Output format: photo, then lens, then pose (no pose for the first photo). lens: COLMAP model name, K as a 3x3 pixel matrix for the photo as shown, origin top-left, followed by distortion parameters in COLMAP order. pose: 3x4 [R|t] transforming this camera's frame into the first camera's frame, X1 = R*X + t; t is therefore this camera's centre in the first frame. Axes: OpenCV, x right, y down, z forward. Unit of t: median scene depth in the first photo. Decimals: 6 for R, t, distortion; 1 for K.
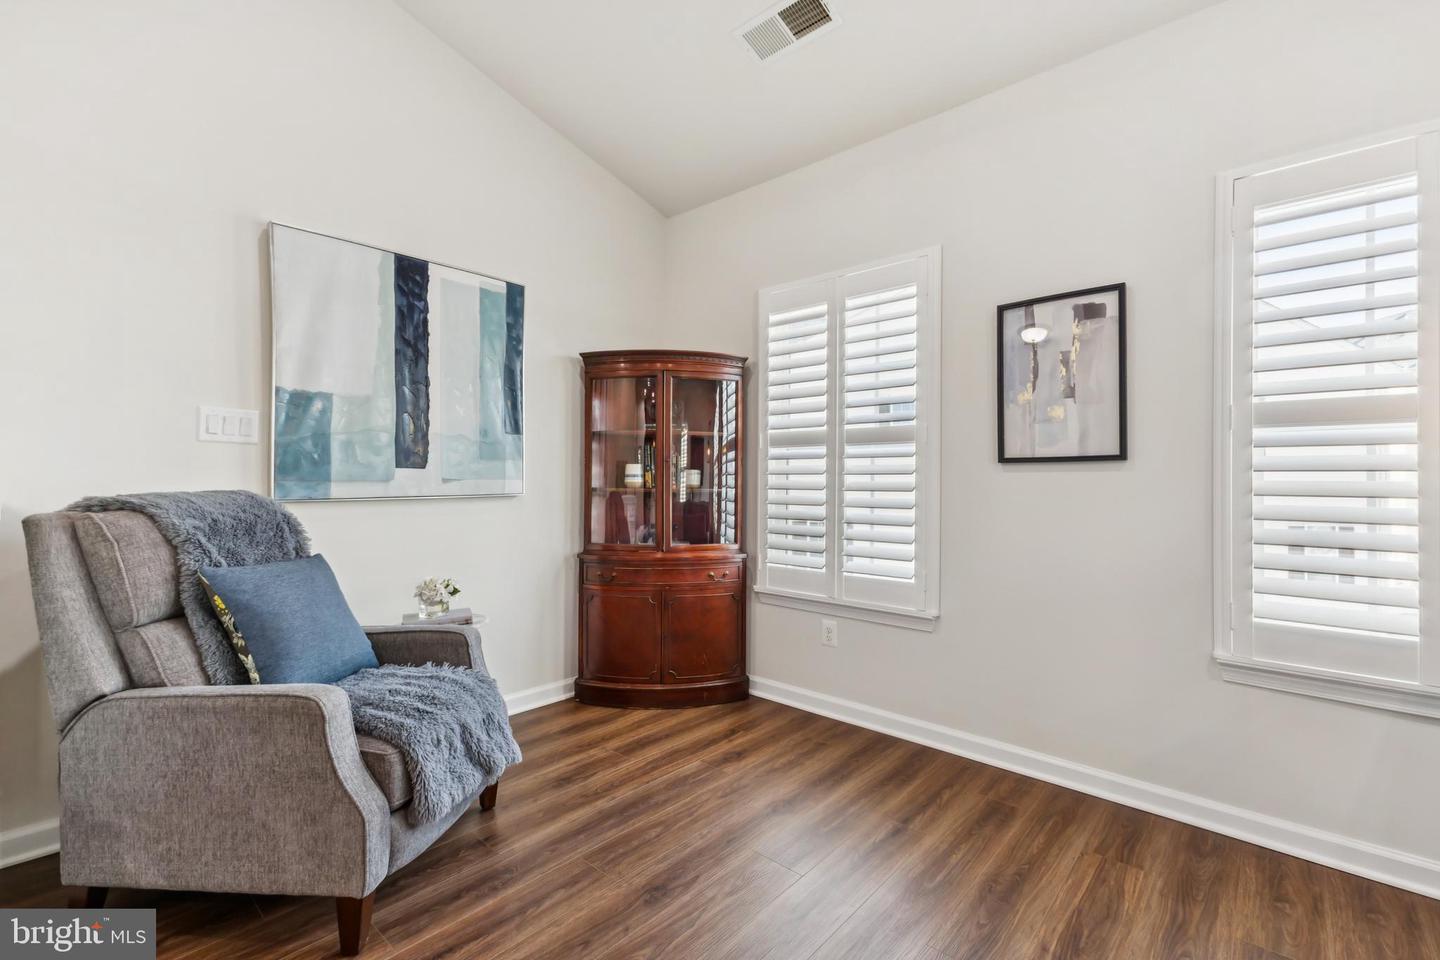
lens RADIAL K [[635.9, 0, 713.6], [0, 635.9, 478.1], [0, 0, 1]] dist [0.005630, -0.001089]
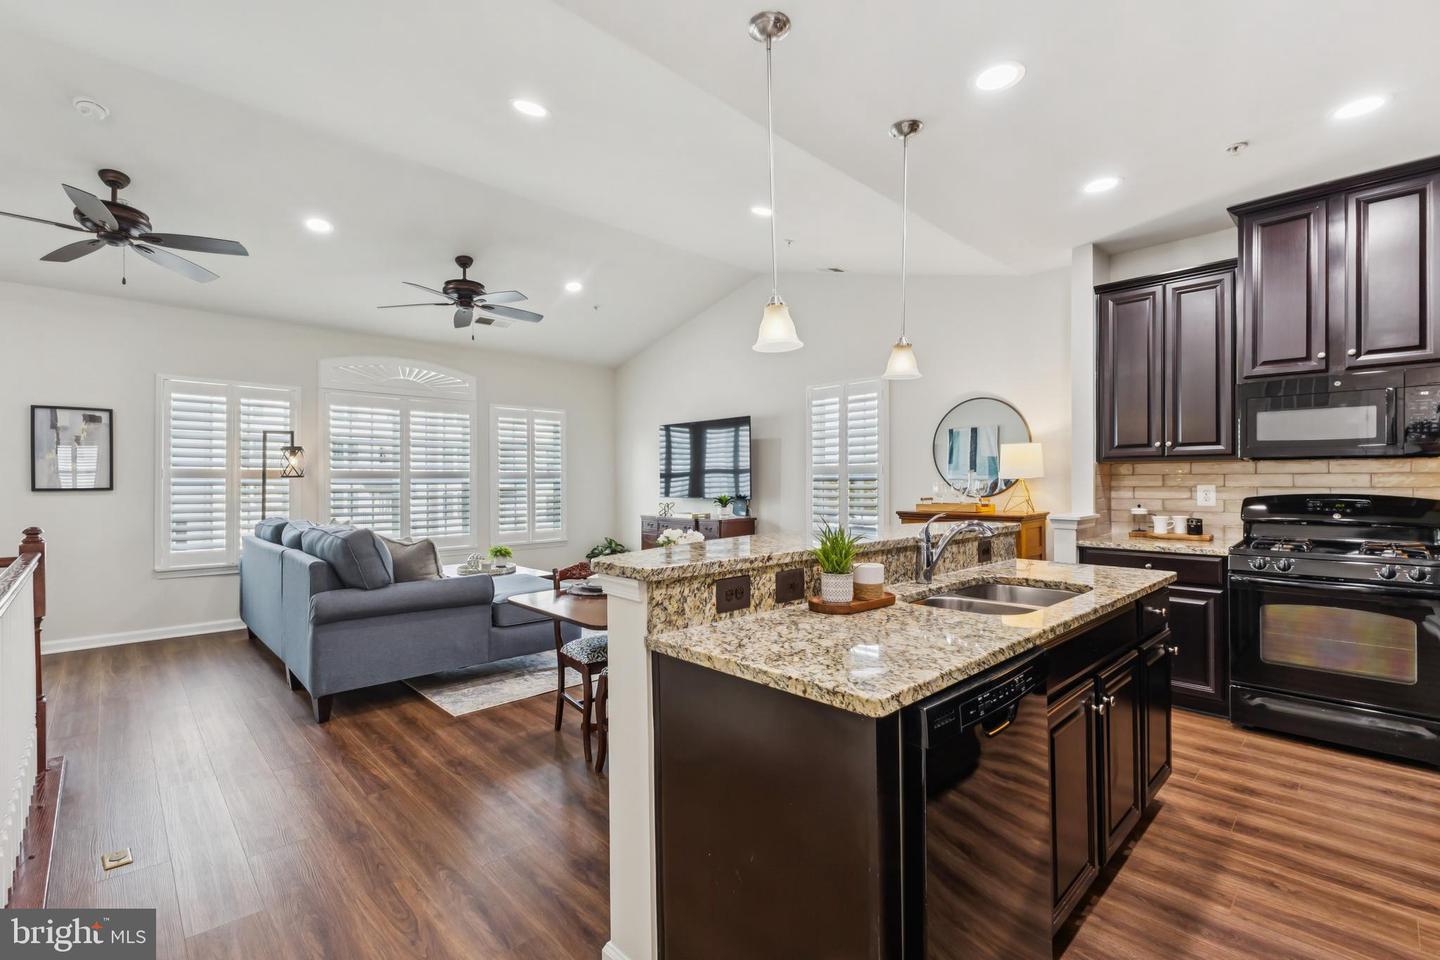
lens RADIAL K [[635.9, 0, 722.7], [0, 635.9, 476.0], [0, 0, 1]] dist [0.005630, -0.001089]
pose [[0.084584, 0.005371, 0.996402, -1.367538], [-0.008295, 0.999955, -0.004686, -0.083649], [-0.996382, -0.007869, 0.084624, -1.281866]]
